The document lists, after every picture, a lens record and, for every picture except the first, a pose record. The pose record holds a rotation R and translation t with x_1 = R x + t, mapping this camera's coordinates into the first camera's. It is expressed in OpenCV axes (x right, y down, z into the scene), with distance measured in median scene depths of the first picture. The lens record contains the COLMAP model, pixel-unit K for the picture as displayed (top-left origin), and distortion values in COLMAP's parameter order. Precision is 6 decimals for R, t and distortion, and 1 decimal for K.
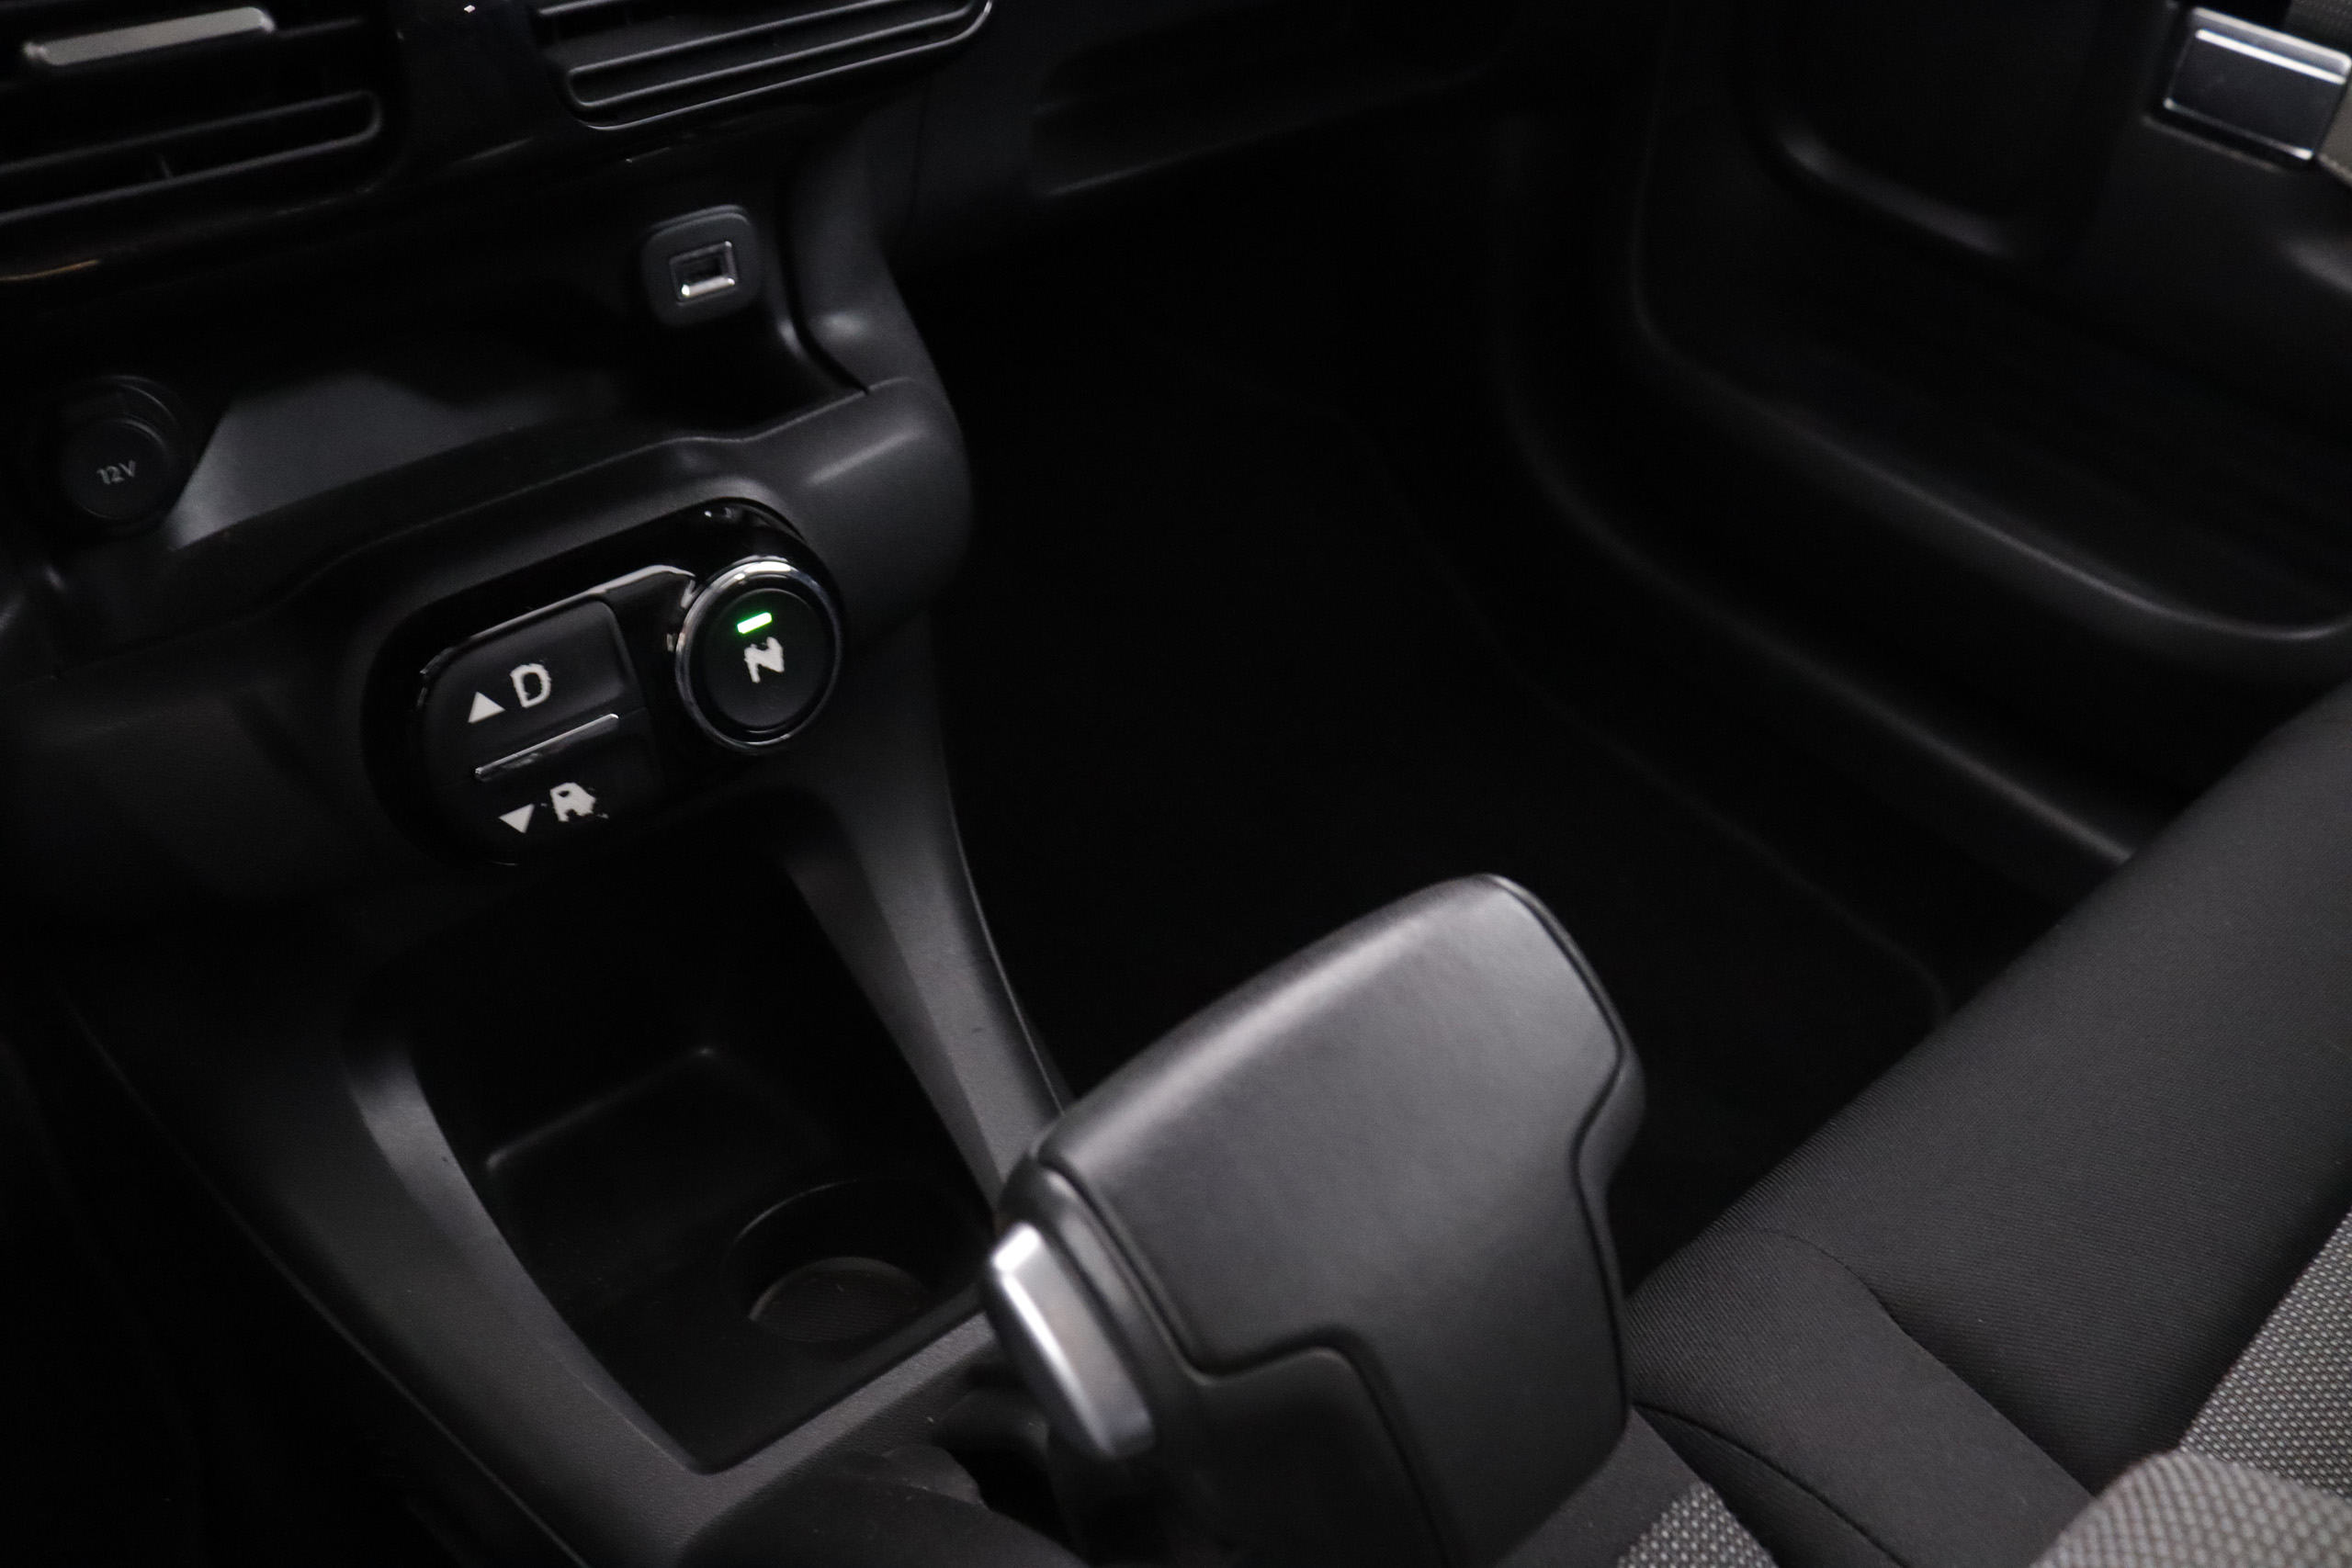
lens RADIAL K [[2058.3, 0, 1182.8], [0, 2058.3, 778.2], [0, 0, 1]] dist [0.001552, 0.015009]
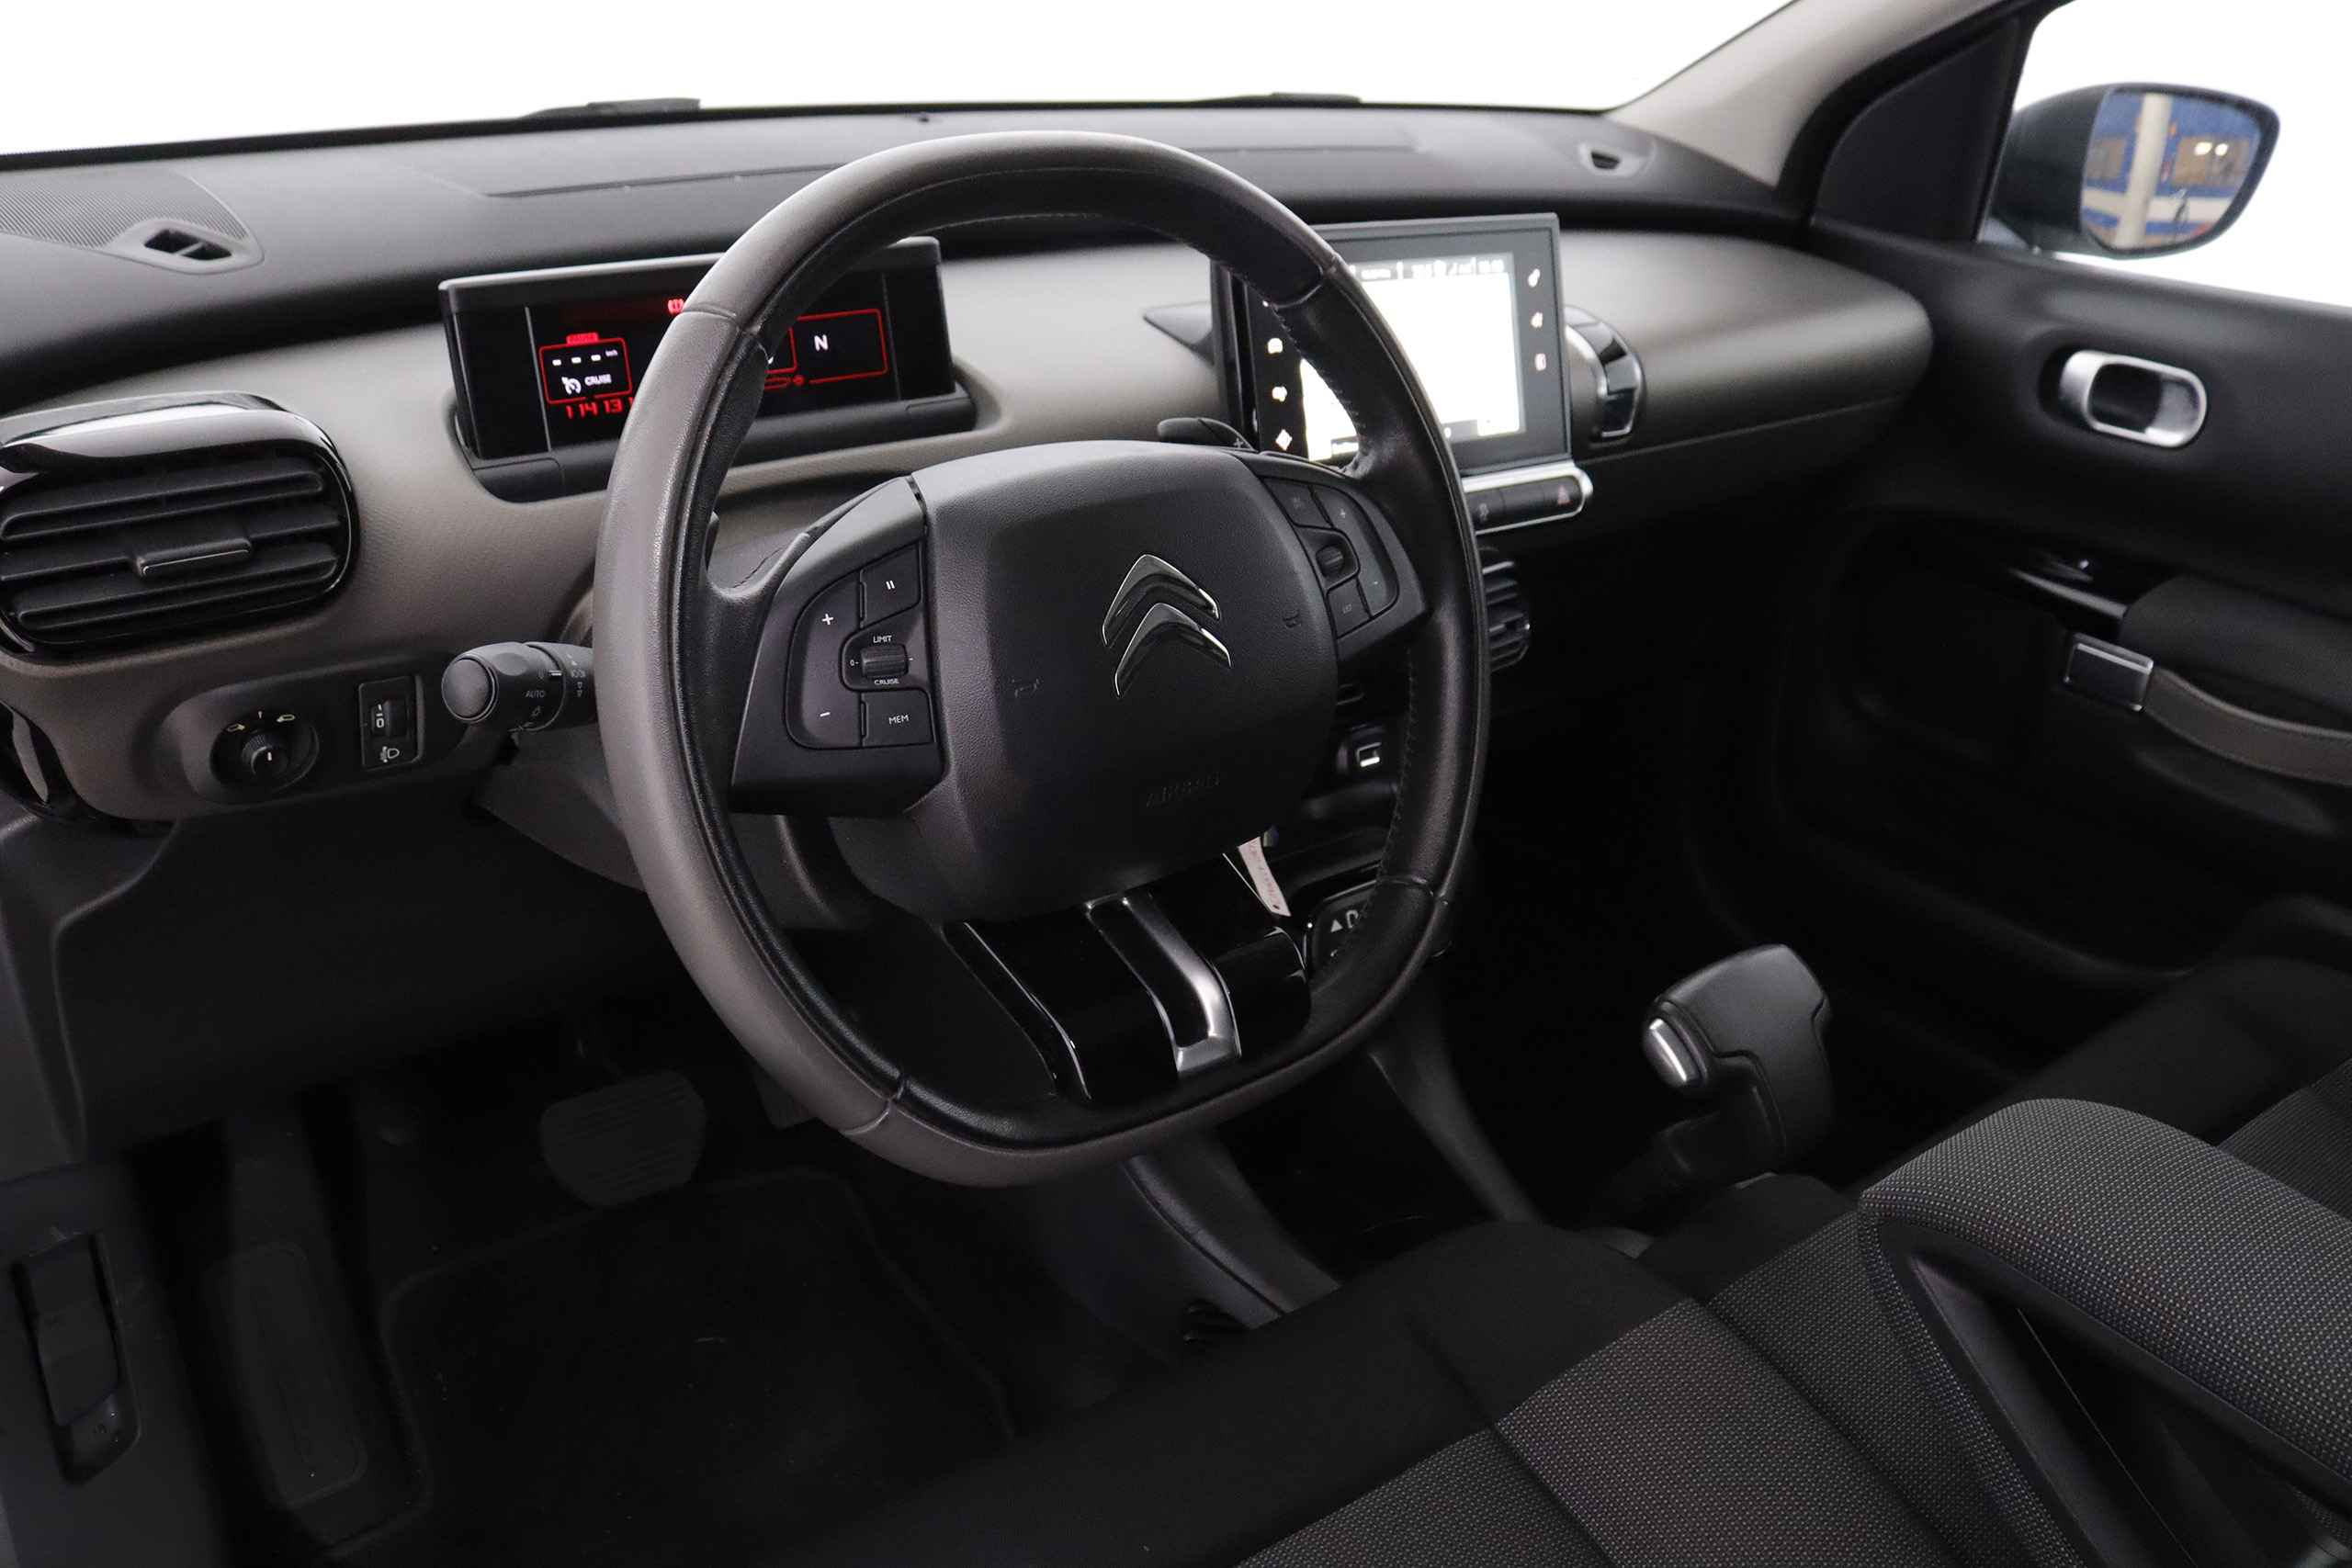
lens RADIAL K [[2058.3, 0, 1177.4], [0, 2058.3, 777.6], [0, 0, 1]] dist [0.001552, 0.015009]
pose [[0.998887, 0.015308, -0.044613, -0.416943], [-0.025163, 0.972975, -0.229534, 0.358466], [0.039893, 0.230401, 0.972278, -1.426329]]
